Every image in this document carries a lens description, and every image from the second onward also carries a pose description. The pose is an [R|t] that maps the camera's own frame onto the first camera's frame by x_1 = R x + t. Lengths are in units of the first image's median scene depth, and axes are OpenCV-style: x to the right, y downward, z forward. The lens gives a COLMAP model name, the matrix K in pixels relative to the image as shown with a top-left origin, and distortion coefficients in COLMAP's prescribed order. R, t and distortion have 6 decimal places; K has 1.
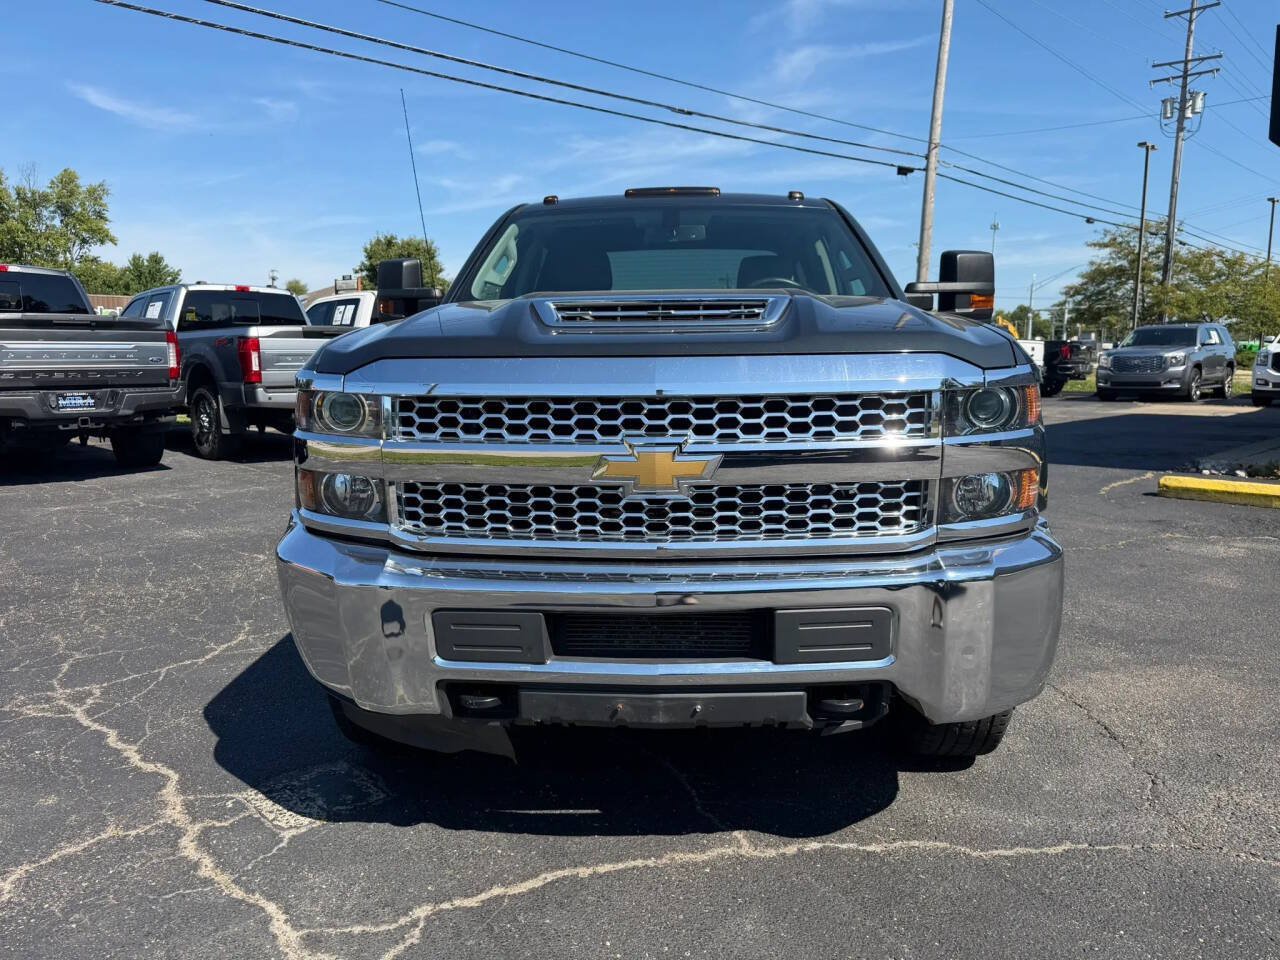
lens RADIAL K [[916.2, 0, 638.7], [0, 916.2, 474.7], [0, 0, 1]] dist [0.024290, -0.038405]
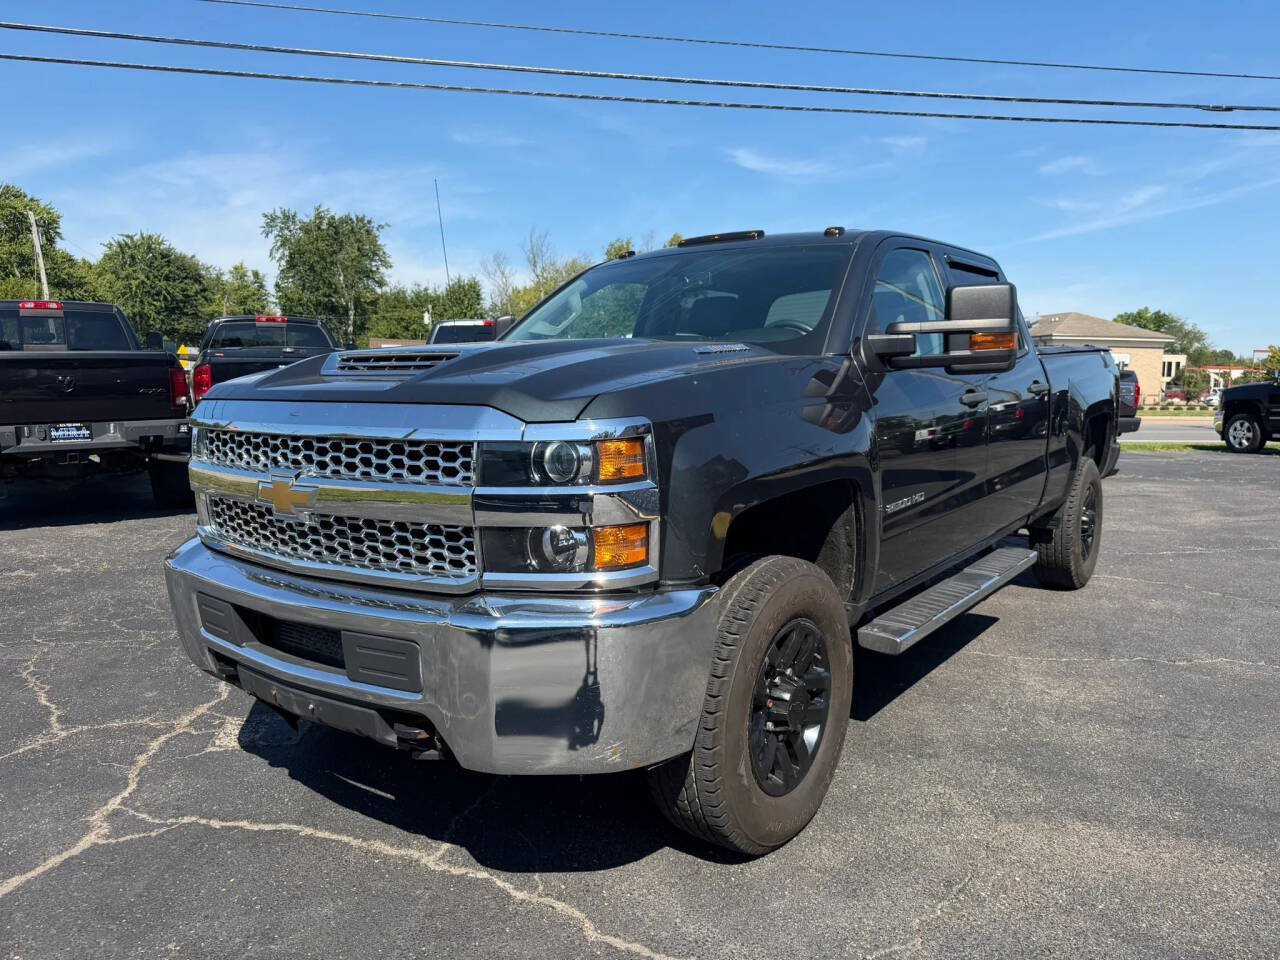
lens RADIAL K [[916.2, 0, 647.0], [0, 916.2, 479.9], [0, 0, 1]] dist [0.024290, -0.038405]
pose [[0.827520, 0.066420, -0.557494, 0.885529], [-0.084134, 0.996435, -0.006169, -0.049842], [0.555097, 0.052009, 0.830158, 0.216573]]
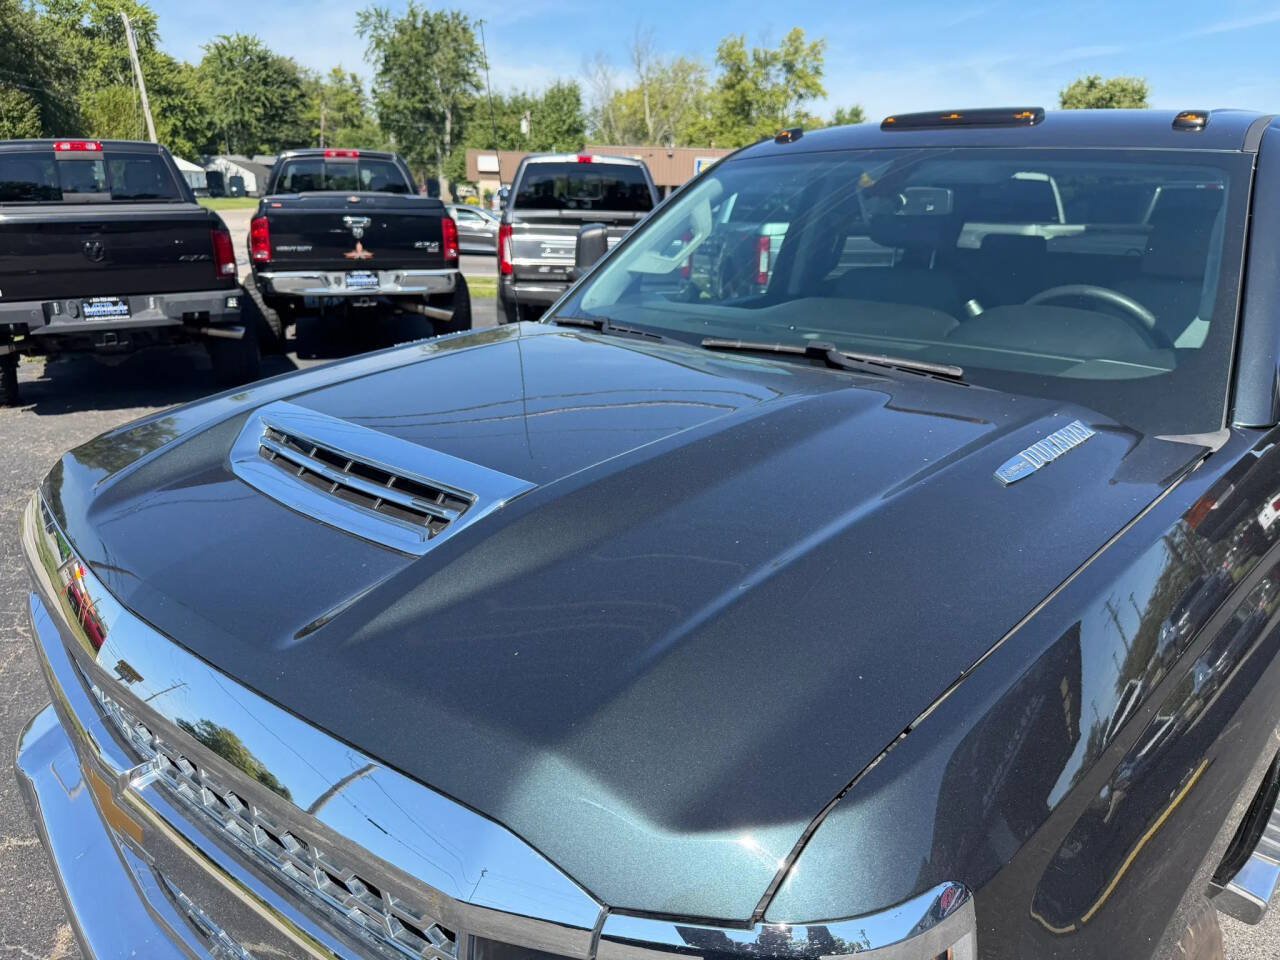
lens RADIAL K [[916.2, 0, 634.0], [0, 916.2, 478.1], [0, 0, 1]] dist [0.024290, -0.038405]
pose [[0.752387, 0.208985, -0.624692, 0.475858], [-0.107321, 0.974558, 0.196770, -0.287914], [0.649920, -0.081005, 0.755673, 0.650960]]
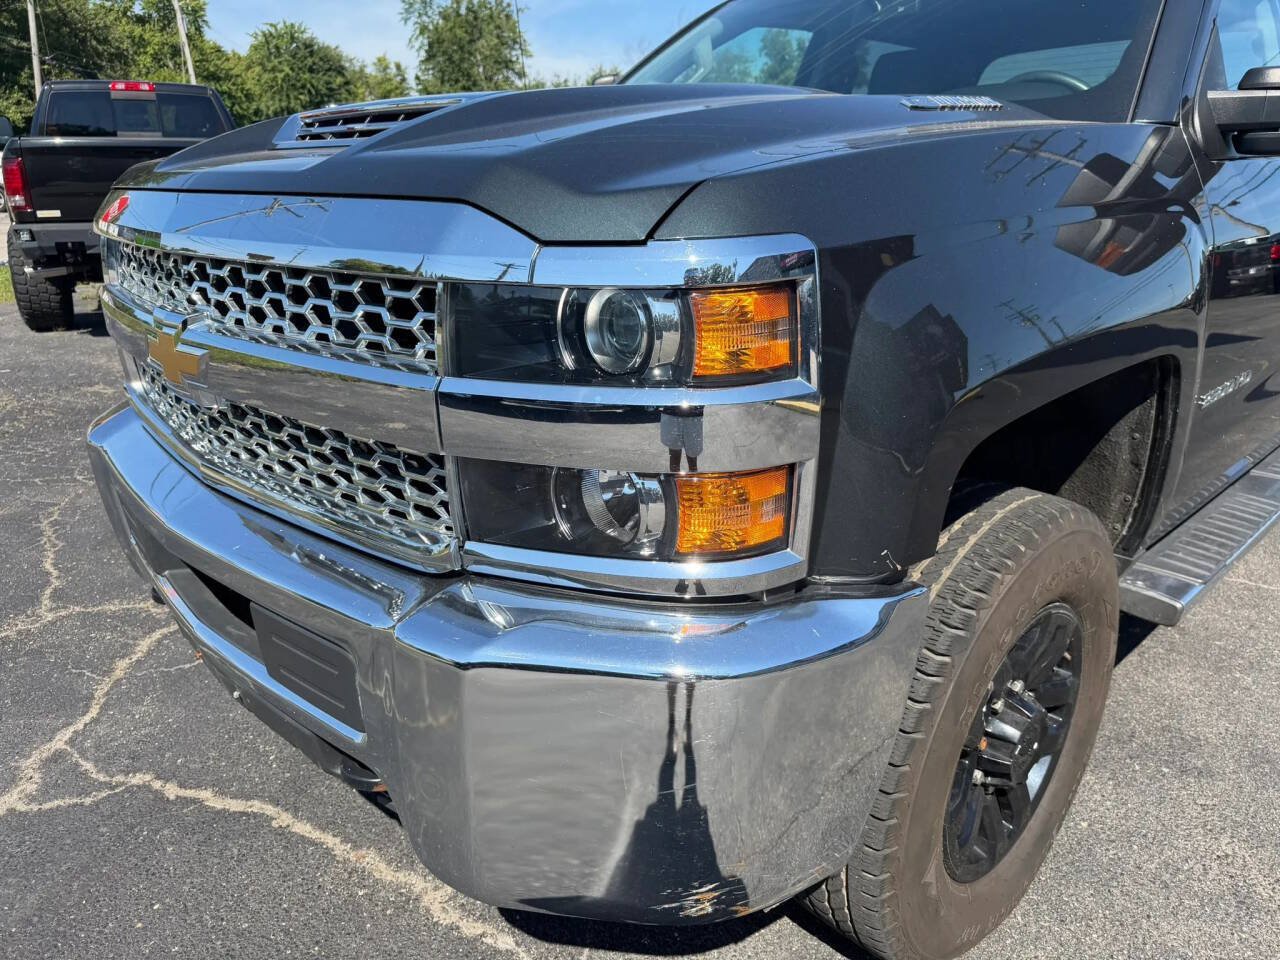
lens RADIAL K [[916.2, 0, 638.9], [0, 916.2, 484.5], [0, 0, 1]] dist [0.024290, -0.038405]
pose [[0.726662, 0.228864, -0.647753, 0.625905], [-0.114868, 0.970081, 0.213887, -0.087342], [0.677324, -0.081017, 0.731210, 0.586849]]
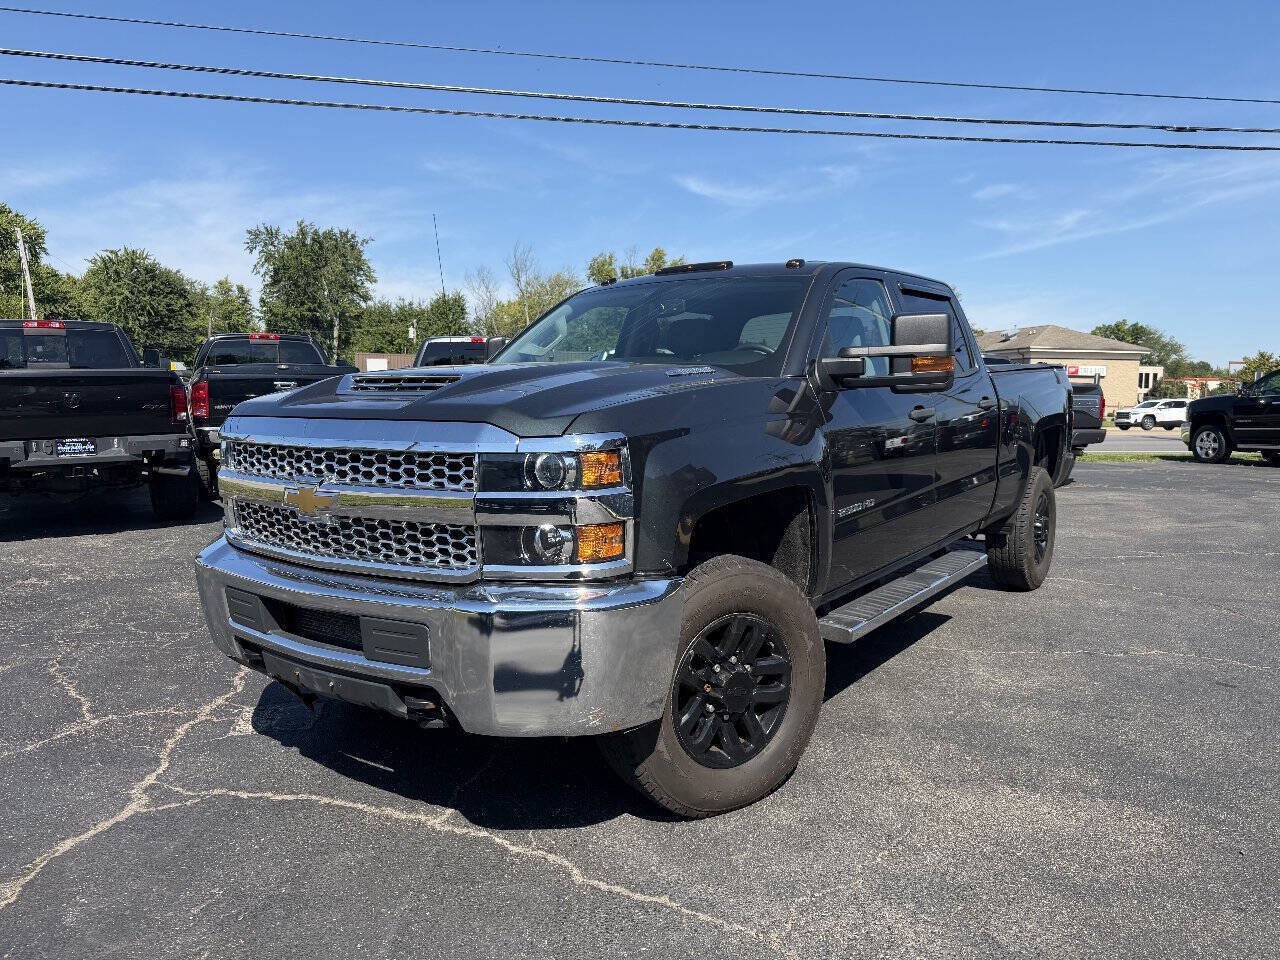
lens RADIAL K [[916.2, 0, 639.2], [0, 916.2, 478.1], [0, 0, 1]] dist [0.024290, -0.038405]
pose [[0.832518, 0.054191, -0.551341, 0.977893], [-0.079818, 0.996554, -0.022574, -0.041946], [0.548218, 0.062800, 0.833975, 0.094240]]
